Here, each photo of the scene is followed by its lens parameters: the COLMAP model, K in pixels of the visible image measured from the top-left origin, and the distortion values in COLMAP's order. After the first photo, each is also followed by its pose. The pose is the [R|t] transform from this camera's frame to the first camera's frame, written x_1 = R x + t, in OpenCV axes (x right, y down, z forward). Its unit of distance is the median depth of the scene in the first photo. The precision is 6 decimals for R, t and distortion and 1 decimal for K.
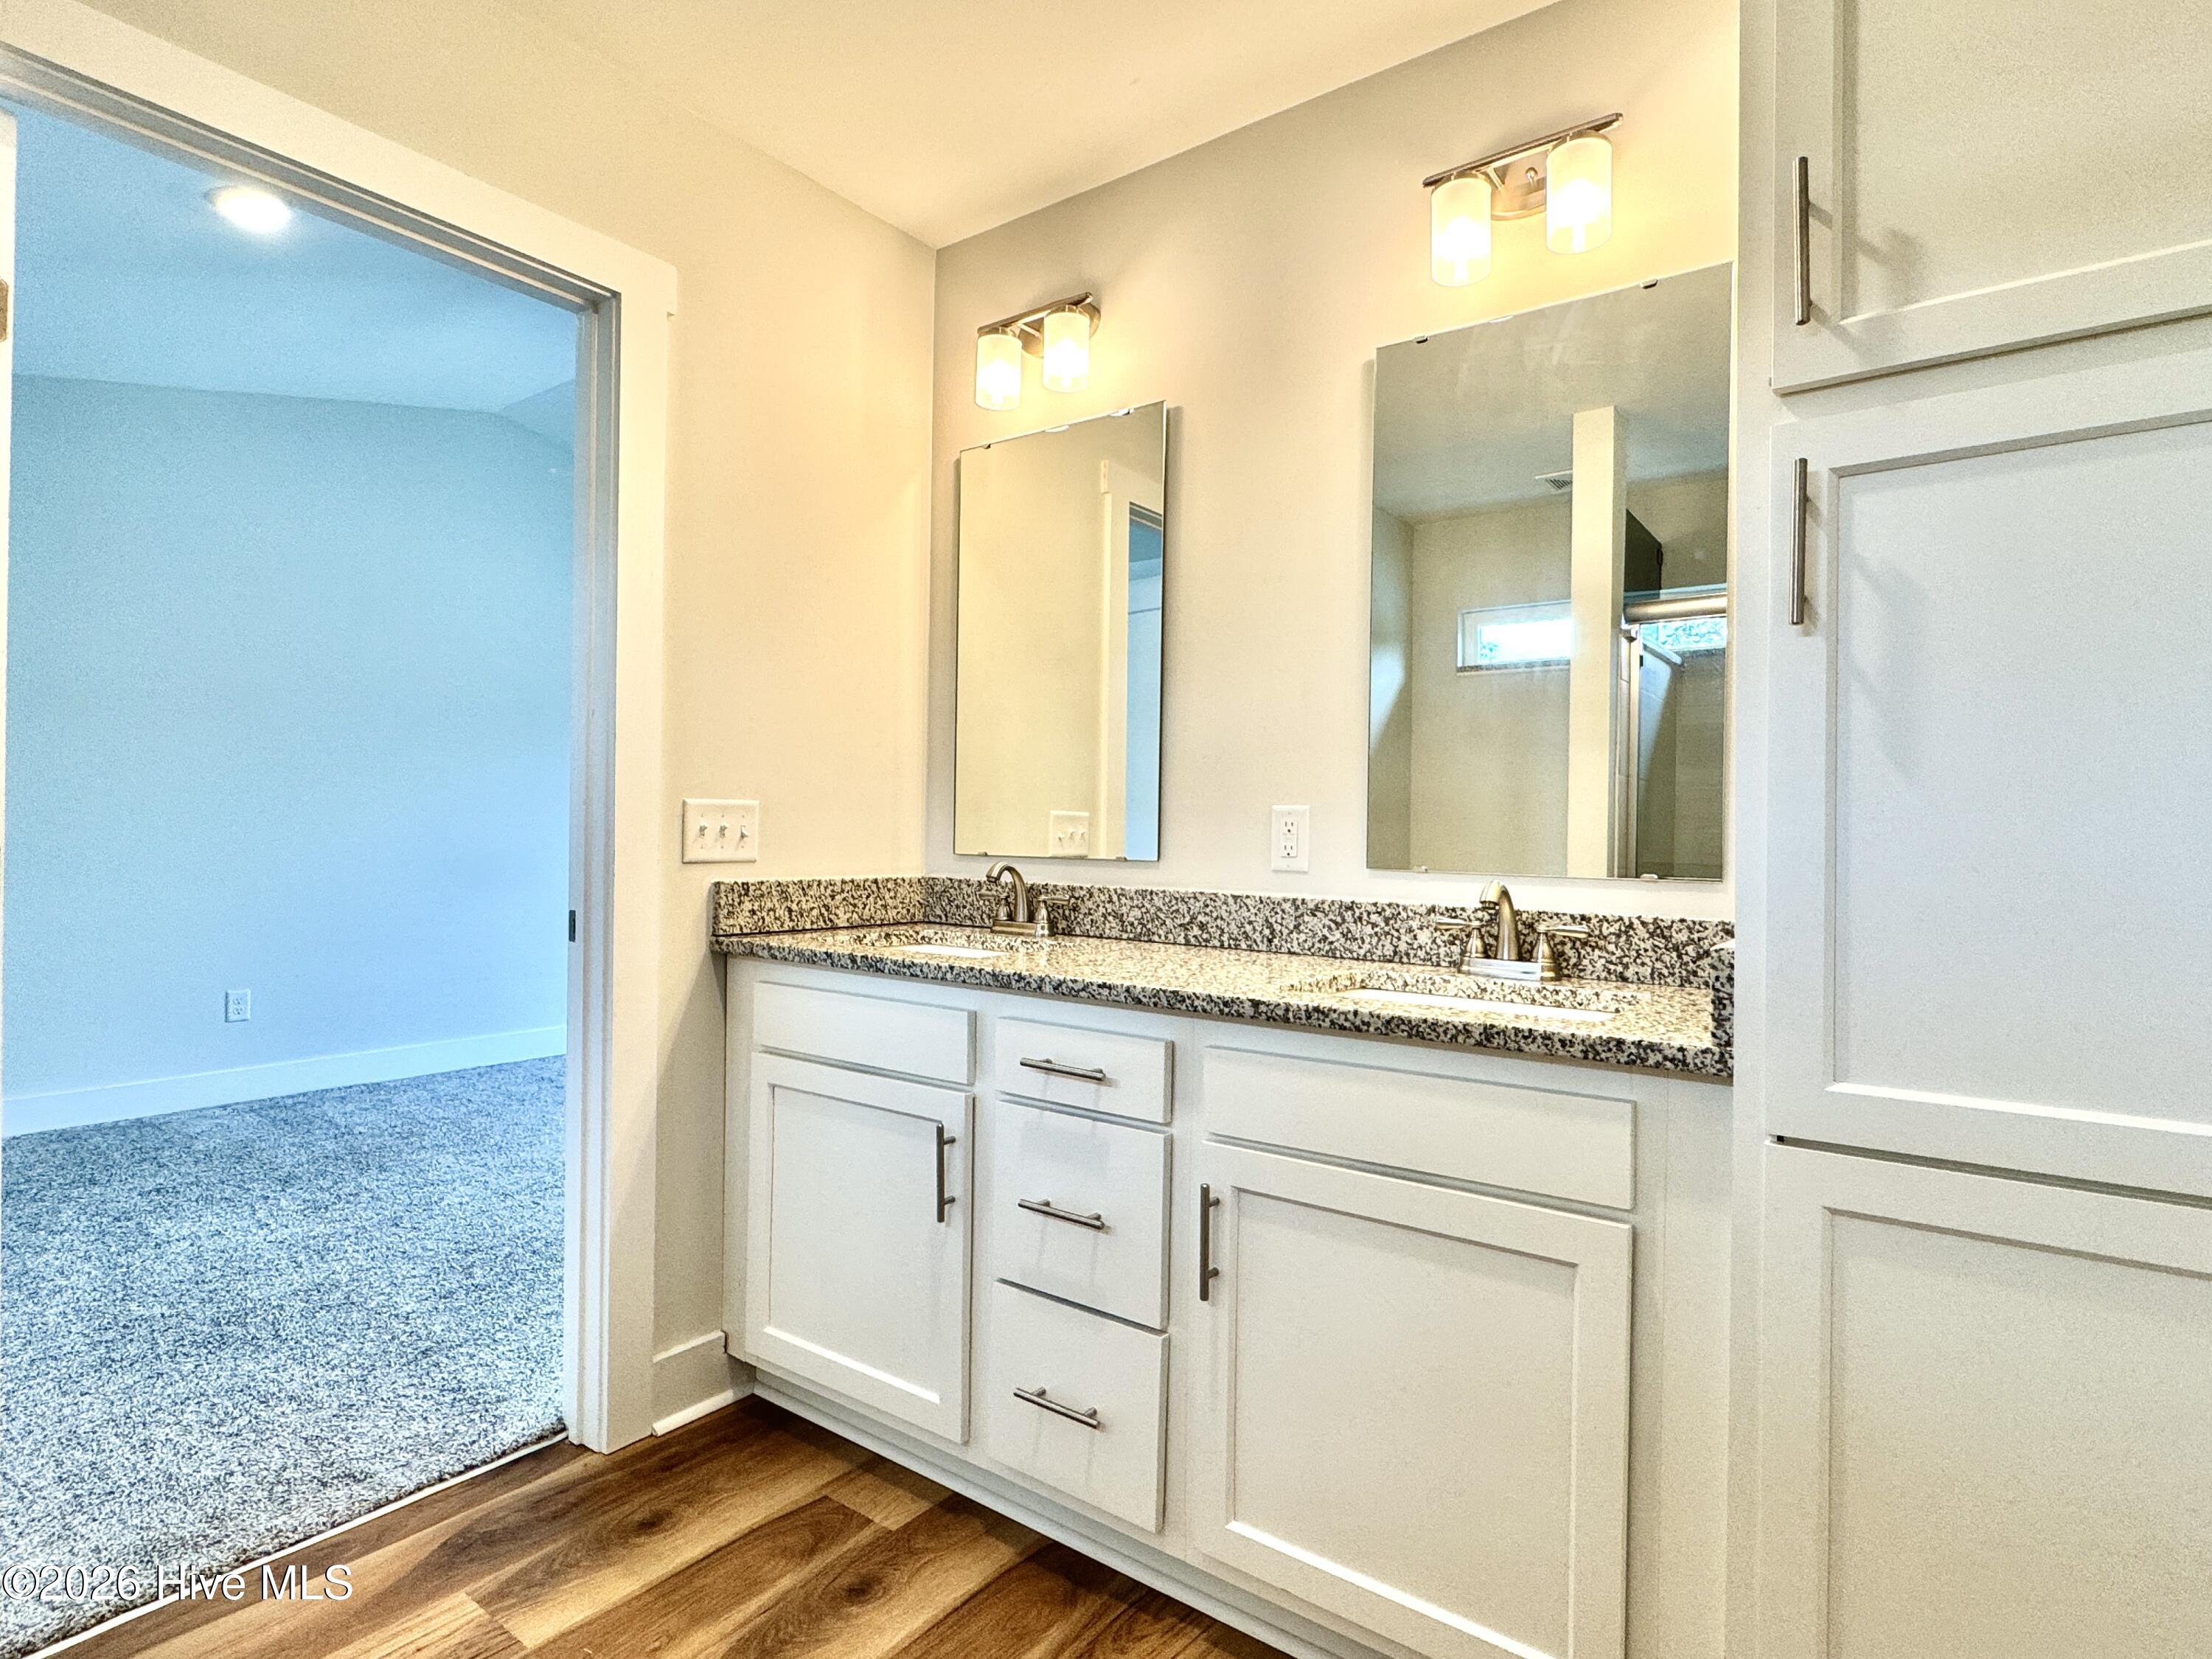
lens RADIAL K [[1167.1, 0, 1121.4], [0, 1167.1, 843.3], [0, 0, 1]] dist [-0.003617, 0.001180]
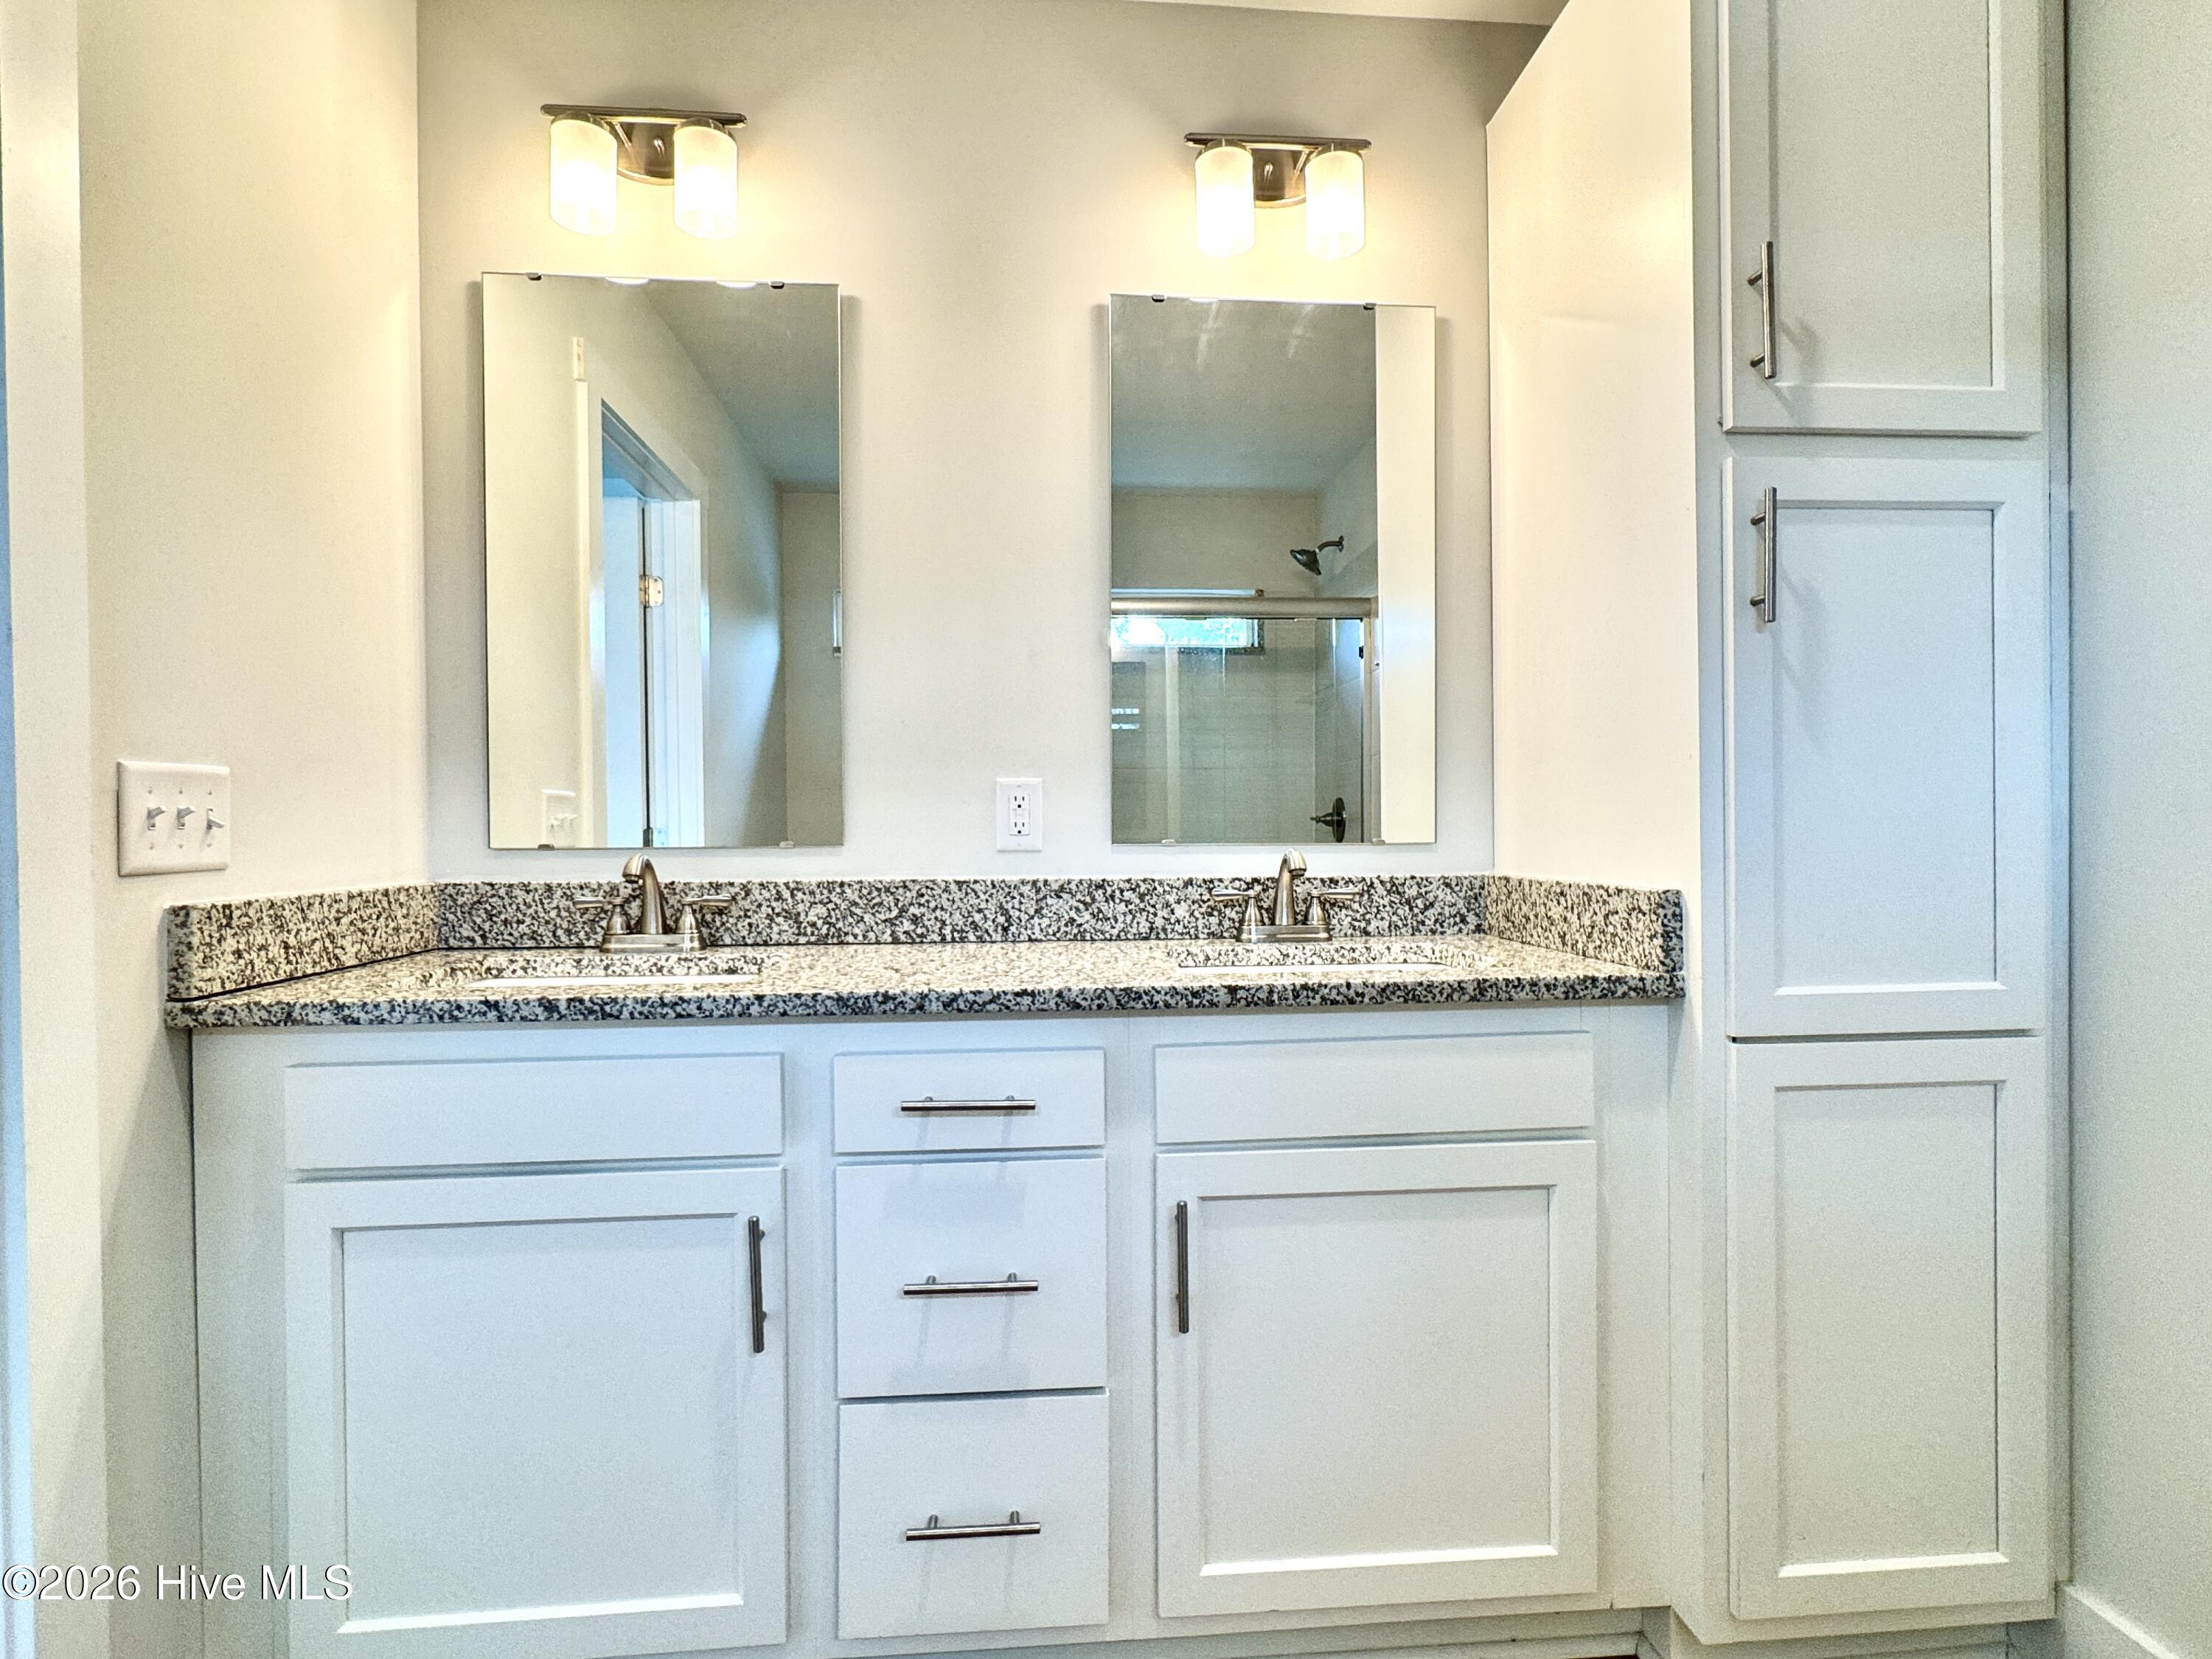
lens RADIAL K [[1167.1, 0, 1095.7], [0, 1167.1, 846.4], [0, 0, 1]] dist [-0.003617, 0.001180]
pose [[0.746061, -0.033413, 0.665039, -0.452231], [0.024855, 0.999442, 0.022331, 0.002243], [-0.665414, -0.000131, 0.746475, 0.313949]]
